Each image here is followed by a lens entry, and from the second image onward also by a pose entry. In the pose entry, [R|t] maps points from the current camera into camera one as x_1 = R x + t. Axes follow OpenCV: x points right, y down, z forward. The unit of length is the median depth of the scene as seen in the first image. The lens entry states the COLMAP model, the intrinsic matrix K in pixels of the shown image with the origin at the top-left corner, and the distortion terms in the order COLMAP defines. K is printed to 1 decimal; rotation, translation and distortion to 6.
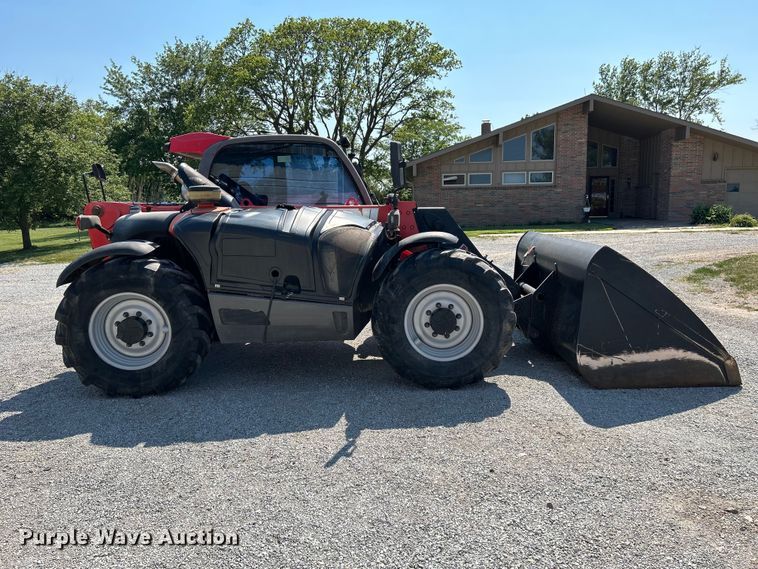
lens RADIAL K [[573.8, 0, 381.9], [0, 573.8, 282.8], [0, 0, 1]] dist [0.087078, -0.121039]
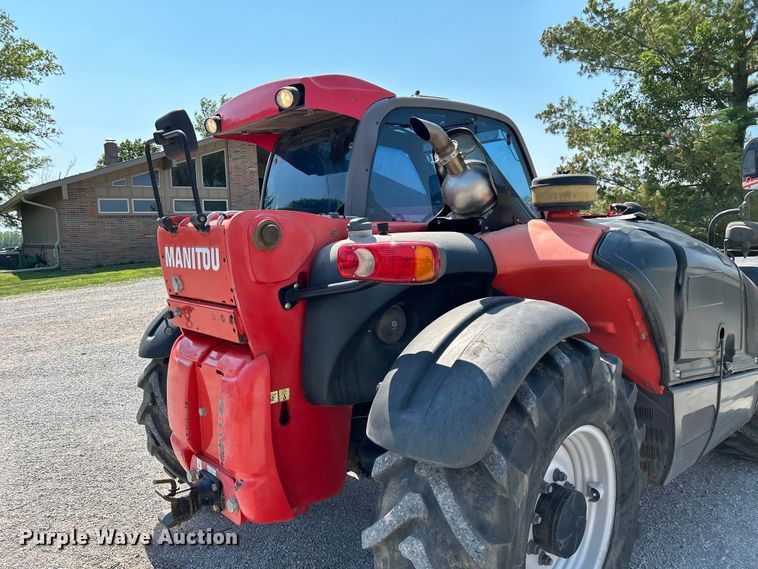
lens RADIAL K [[573.8, 0, 381.9], [0, 573.8, 282.8], [0, 0, 1]] dist [0.087078, -0.121039]
pose [[0.741898, -0.071294, 0.666712, -0.175908], [0.109170, 0.993907, -0.015200, -0.020163], [-0.661566, 0.084062, 0.745161, 0.173482]]
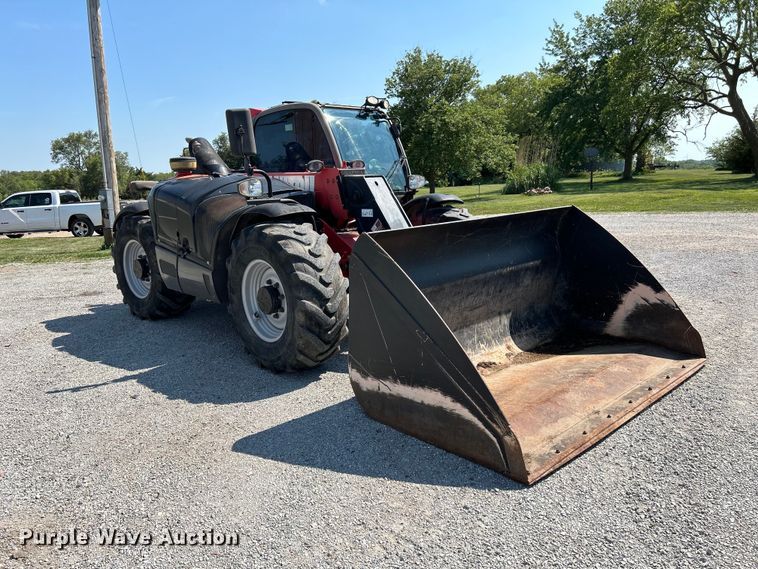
lens RADIAL K [[569.2, 0, 384.3], [0, 569.2, 286.9], [0, 0, 1]] dist [0.080361, -0.092732]
pose [[0.684867, 0.144064, -0.714285, 0.203199], [-0.084394, 0.989346, 0.118623, -0.018092], [0.723764, -0.020960, 0.689729, 0.110871]]
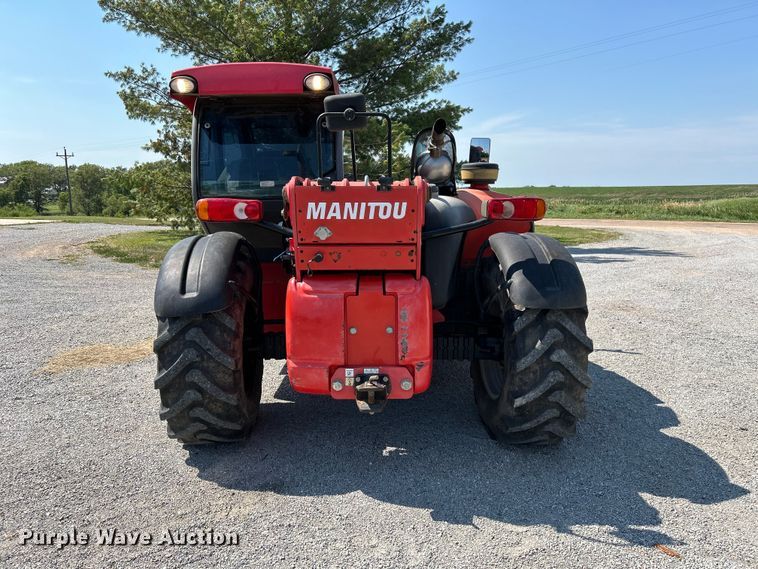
lens RADIAL K [[573.8, 0, 381.9], [0, 573.8, 282.8], [0, 0, 1]] dist [0.087078, -0.121039]
pose [[-0.008319, -0.141797, 0.989861, -0.265427], [0.141441, 0.979776, 0.141541, -0.031519], [-0.989912, 0.141184, 0.011905, 0.267589]]
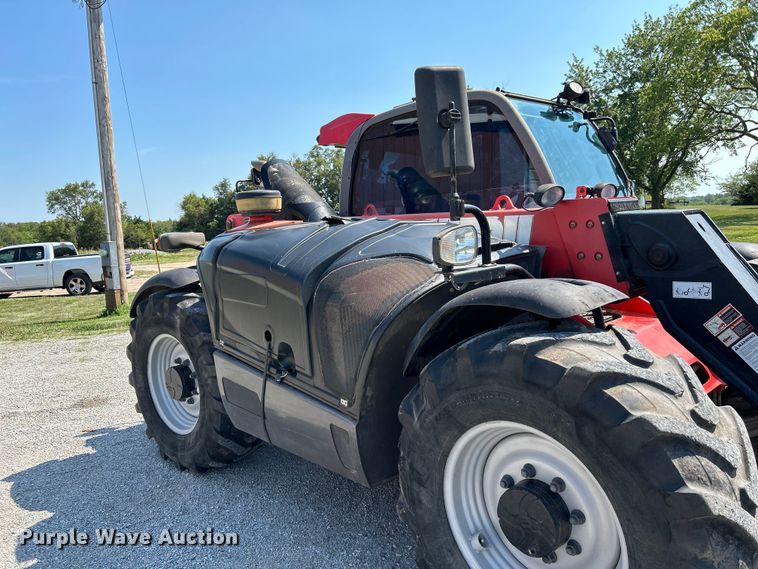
lens RADIAL K [[563.9, 0, 387.9], [0, 563.9, 291.0], [0, 0, 1]] dist [0.082353, -0.087859]
pose [[0.697608, 0.080082, -0.711990, 0.067156], [-0.059297, 0.996778, 0.054015, -0.021956], [0.714022, 0.004538, 0.700109, 0.149671]]
